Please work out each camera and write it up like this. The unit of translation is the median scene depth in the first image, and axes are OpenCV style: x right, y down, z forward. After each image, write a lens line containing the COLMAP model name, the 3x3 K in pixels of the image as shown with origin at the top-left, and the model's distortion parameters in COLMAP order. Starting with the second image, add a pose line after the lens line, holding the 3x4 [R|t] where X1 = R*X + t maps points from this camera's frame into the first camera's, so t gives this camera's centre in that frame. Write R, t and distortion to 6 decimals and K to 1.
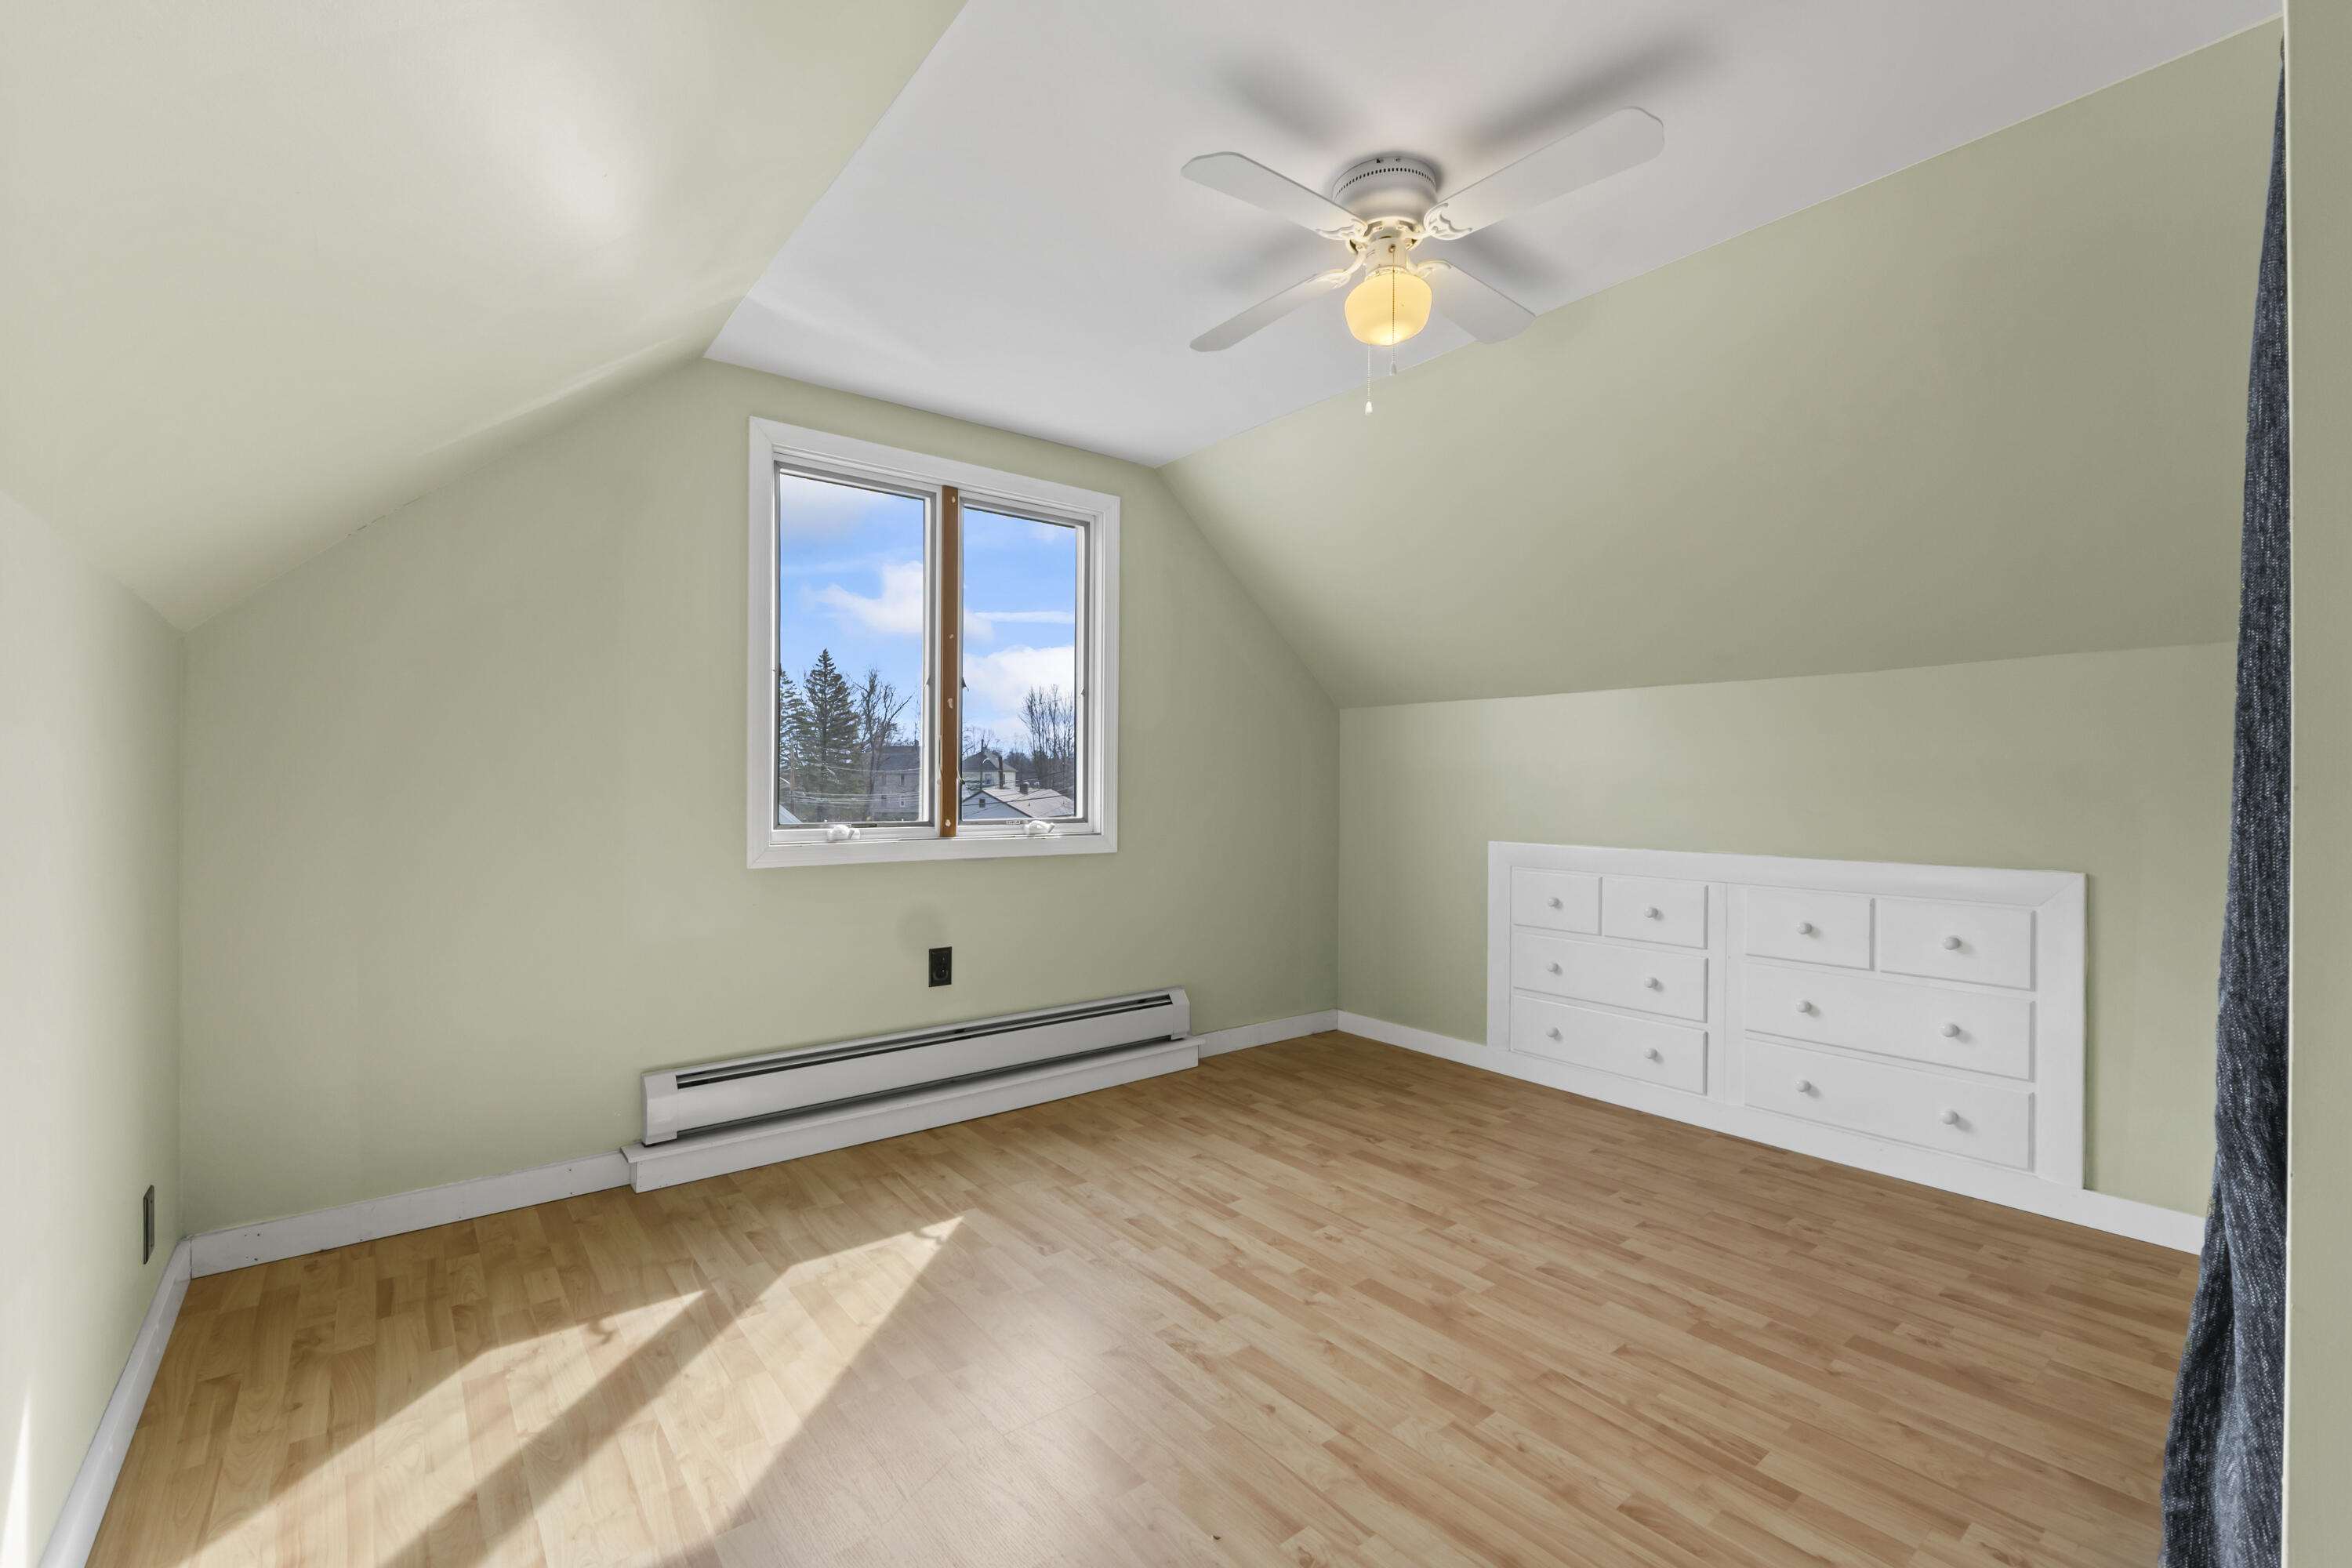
lens RADIAL K [[993.9, 0, 1181.9], [0, 993.9, 791.1], [0, 0, 1]] dist [-0.008441, 0.000989]
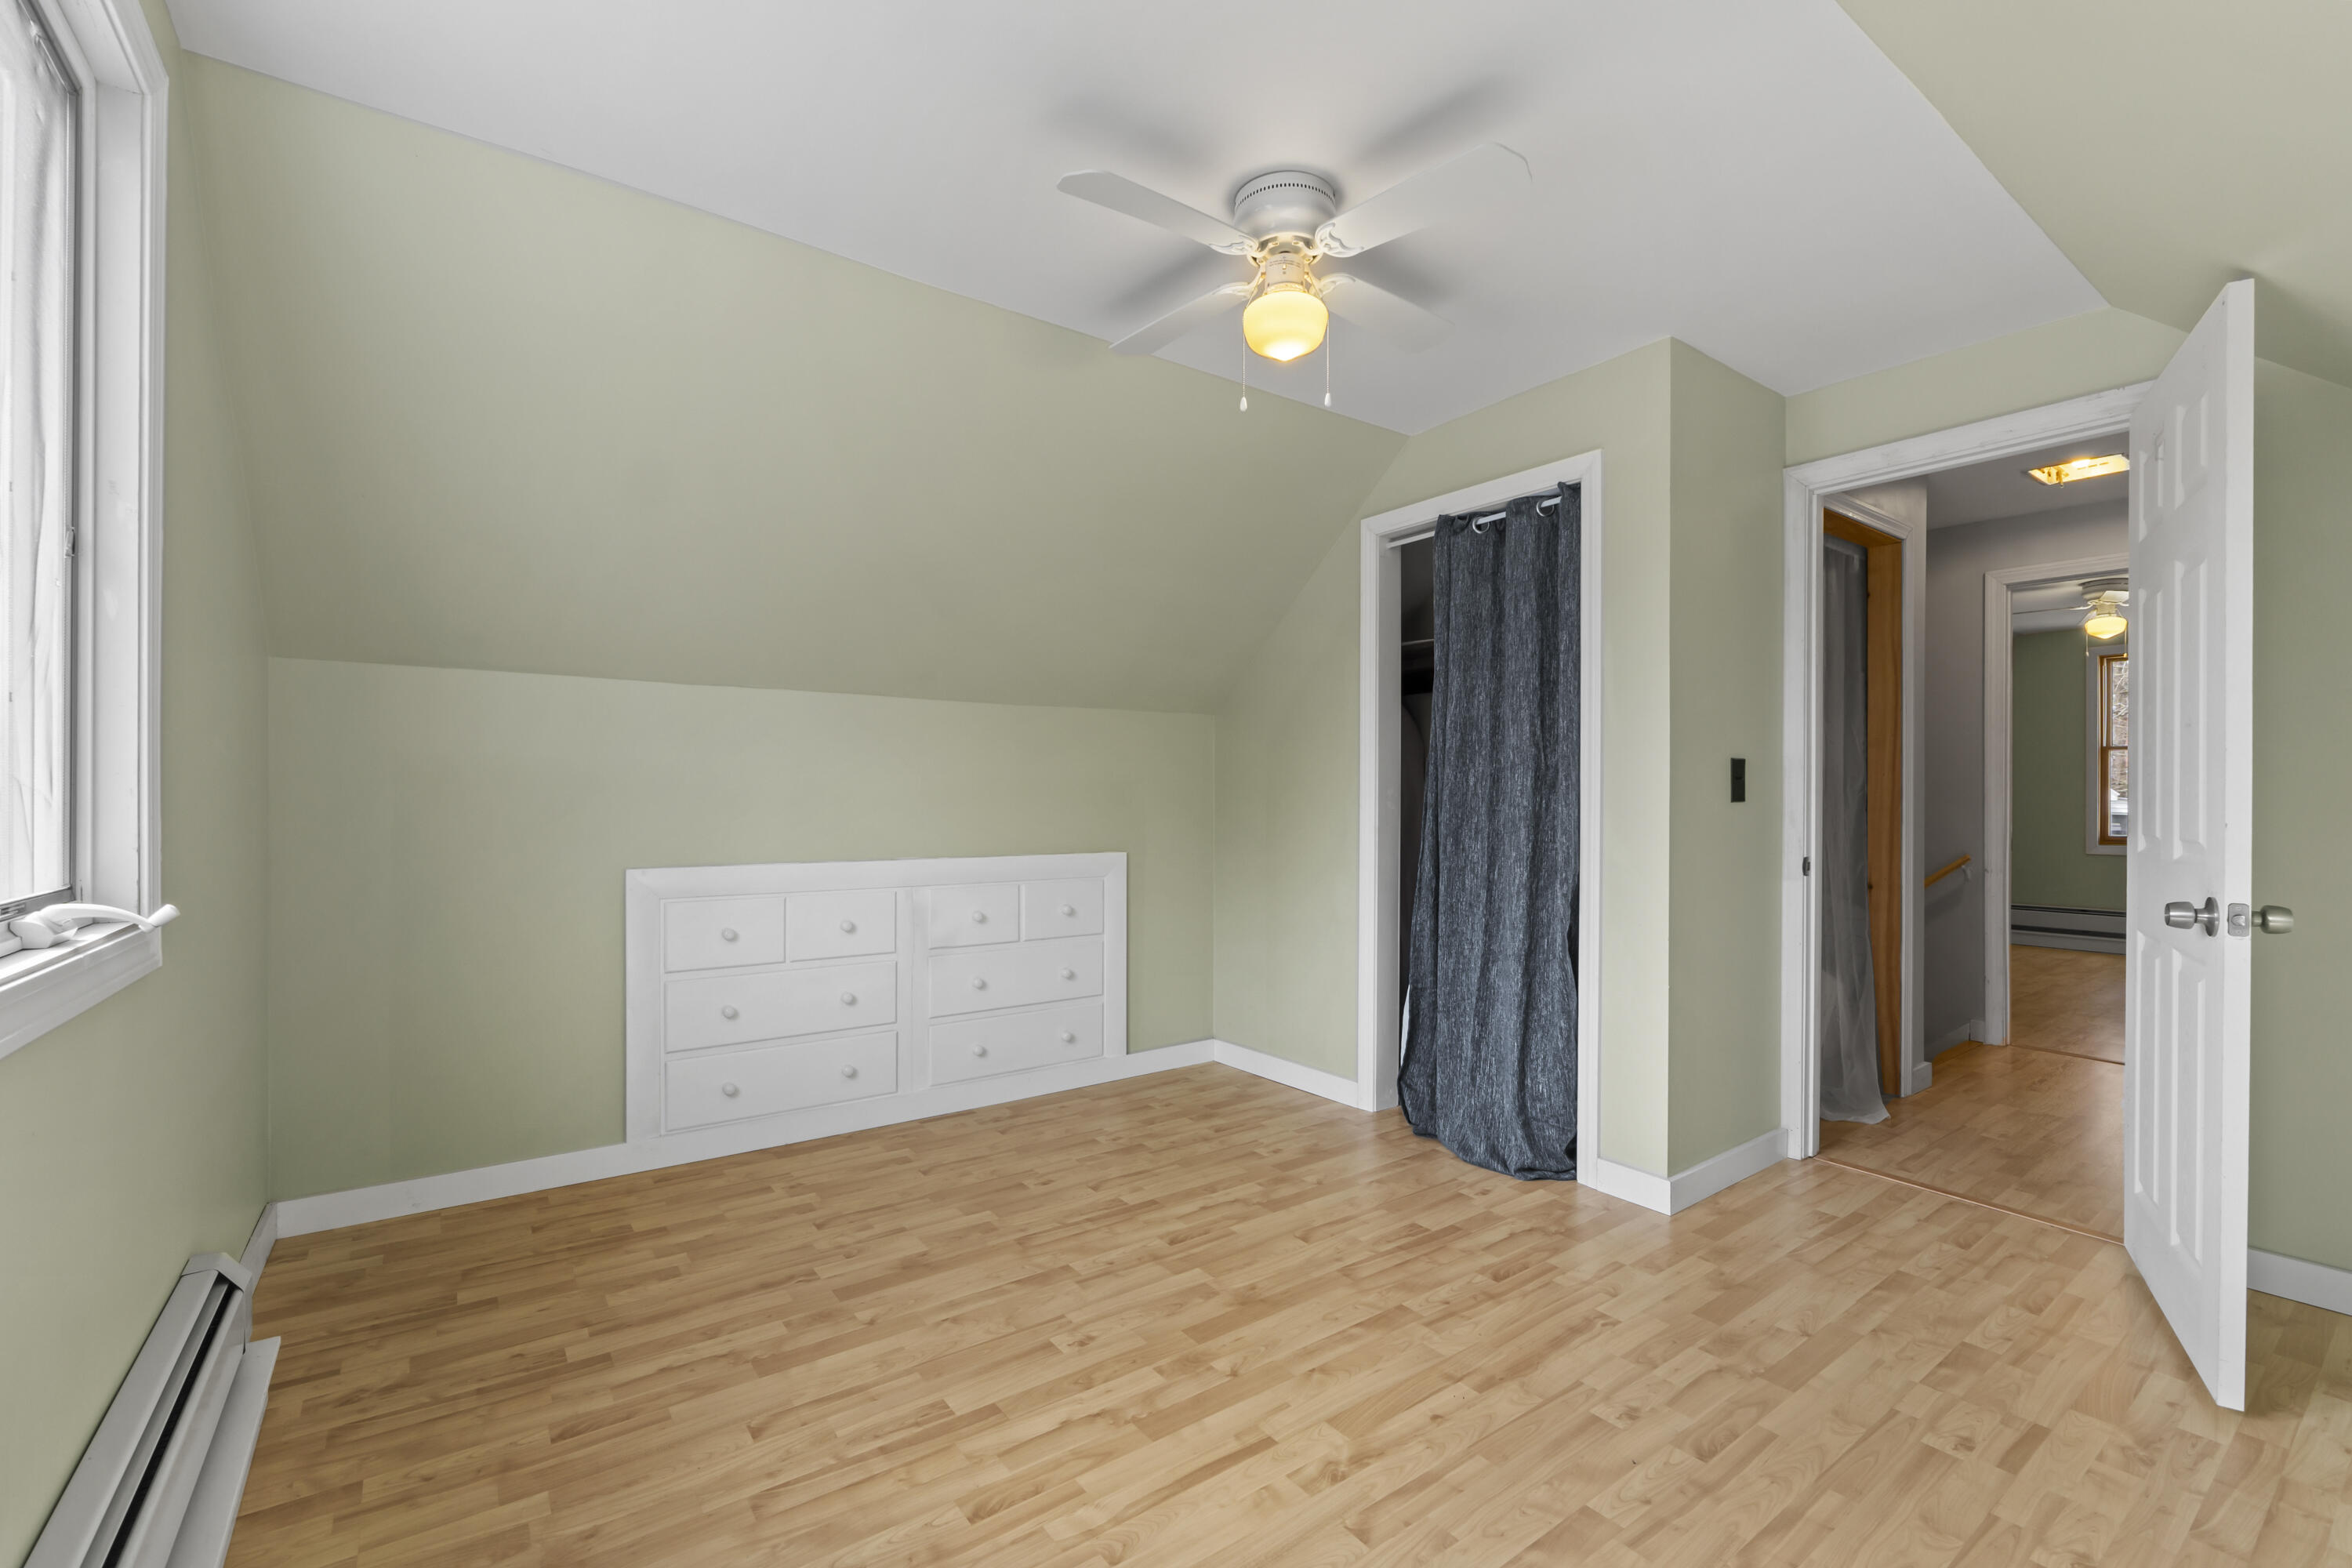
lens RADIAL K [[993.9, 0, 1161.8], [0, 993.9, 791.7], [0, 0, 1]] dist [-0.008441, 0.000989]
pose [[0.055118, 0.000688, 0.998480, -0.650352], [0.002999, 0.999995, -0.000854, -0.012272], [-0.998475, 0.003042, 0.055116, 0.846486]]
